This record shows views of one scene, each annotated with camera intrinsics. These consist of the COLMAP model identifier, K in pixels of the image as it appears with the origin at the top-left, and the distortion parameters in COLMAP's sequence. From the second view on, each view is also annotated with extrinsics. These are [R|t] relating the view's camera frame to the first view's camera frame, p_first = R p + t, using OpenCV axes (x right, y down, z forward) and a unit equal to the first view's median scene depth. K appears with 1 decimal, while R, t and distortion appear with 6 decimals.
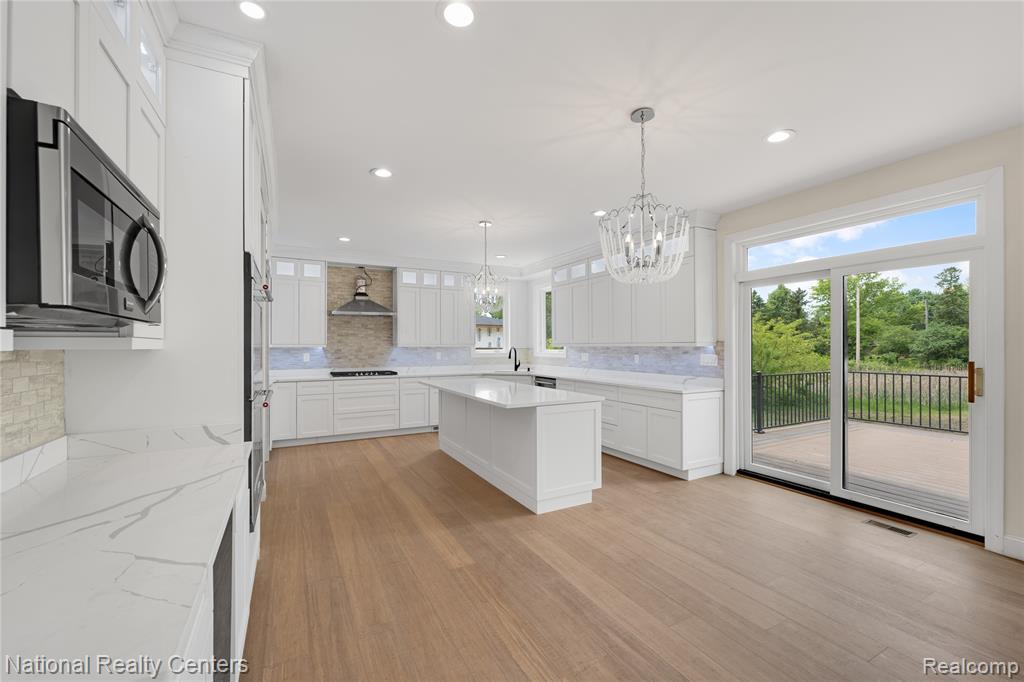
lens RADIAL K [[418.7, 0, 512.1], [0, 418.7, 346.2], [0, 0, 1]] dist [0.001717, -0.001094]
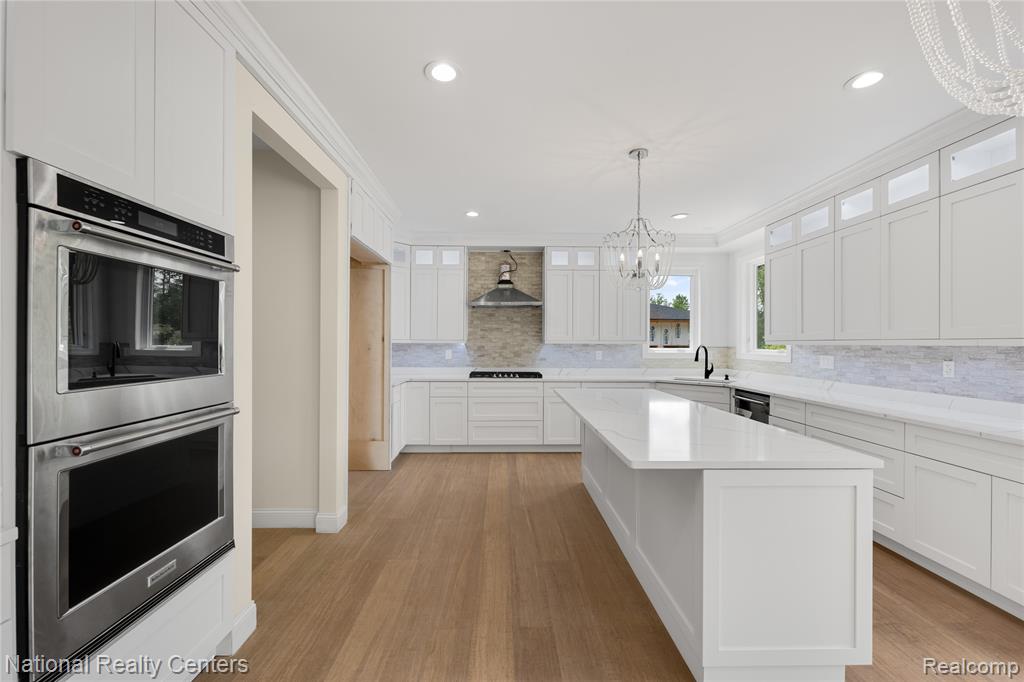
lens RADIAL K [[418.7, 0, 510.6], [0, 418.7, 344.0], [0, 0, 1]] dist [0.001717, -0.001094]
pose [[0.890790, 0.007559, -0.454352, 0.041420], [-0.006904, 0.999971, 0.003102, 0.000249], [0.454362, 0.000373, 0.890817, 0.250179]]
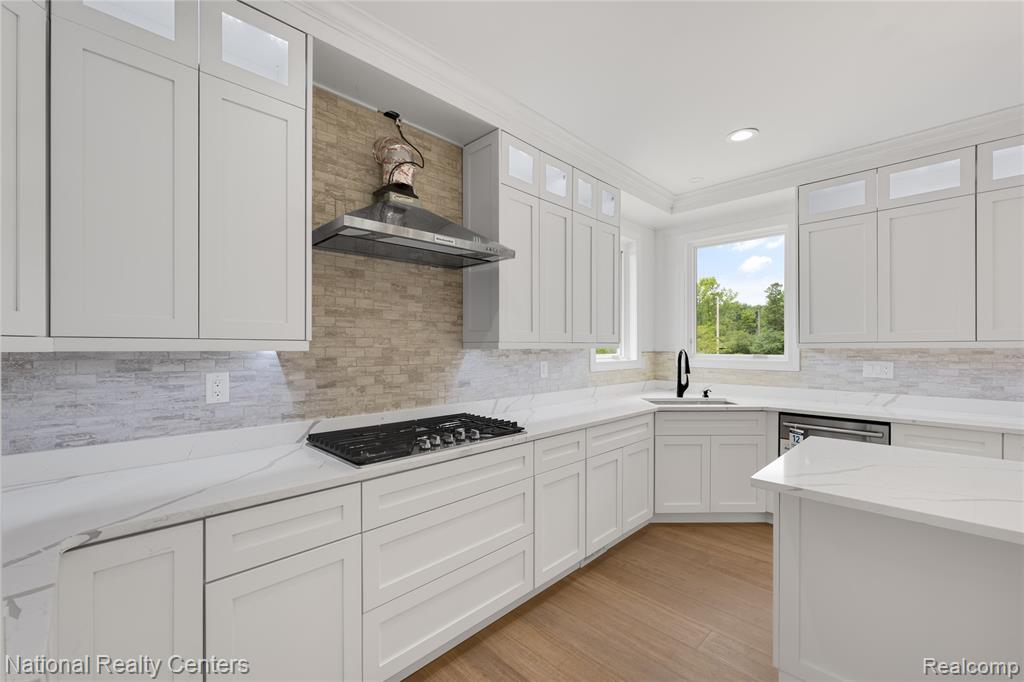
lens RADIAL K [[418.7, 0, 508.0], [0, 418.7, 349.7], [0, 0, 1]] dist [0.001717, -0.001094]
pose [[0.957938, -0.000723, 0.286974, -0.387195], [-0.000518, 0.999991, 0.004249, 0.000500], [-0.286974, -0.004219, 0.957929, 0.682276]]
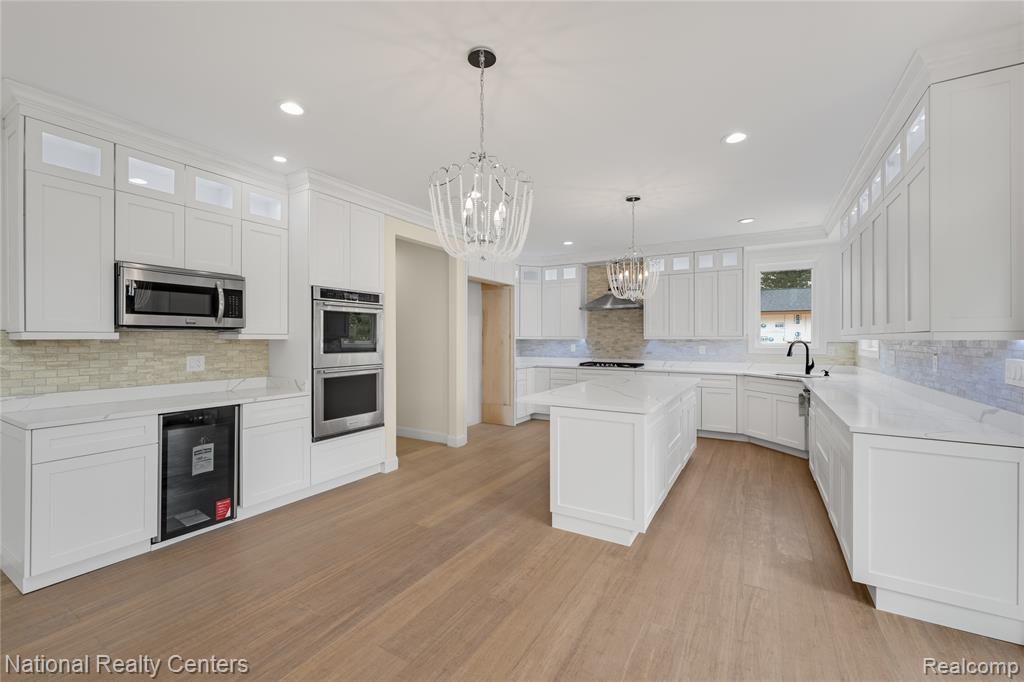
lens RADIAL K [[418.7, 0, 508.8], [0, 418.7, 337.1], [0, 0, 1]] dist [0.001717, -0.001094]
pose [[0.517906, -0.000509, -0.855437, 0.411131], [-0.002796, 0.999993, -0.002288, -0.000385], [0.855433, 0.003577, 0.517902, 0.242507]]
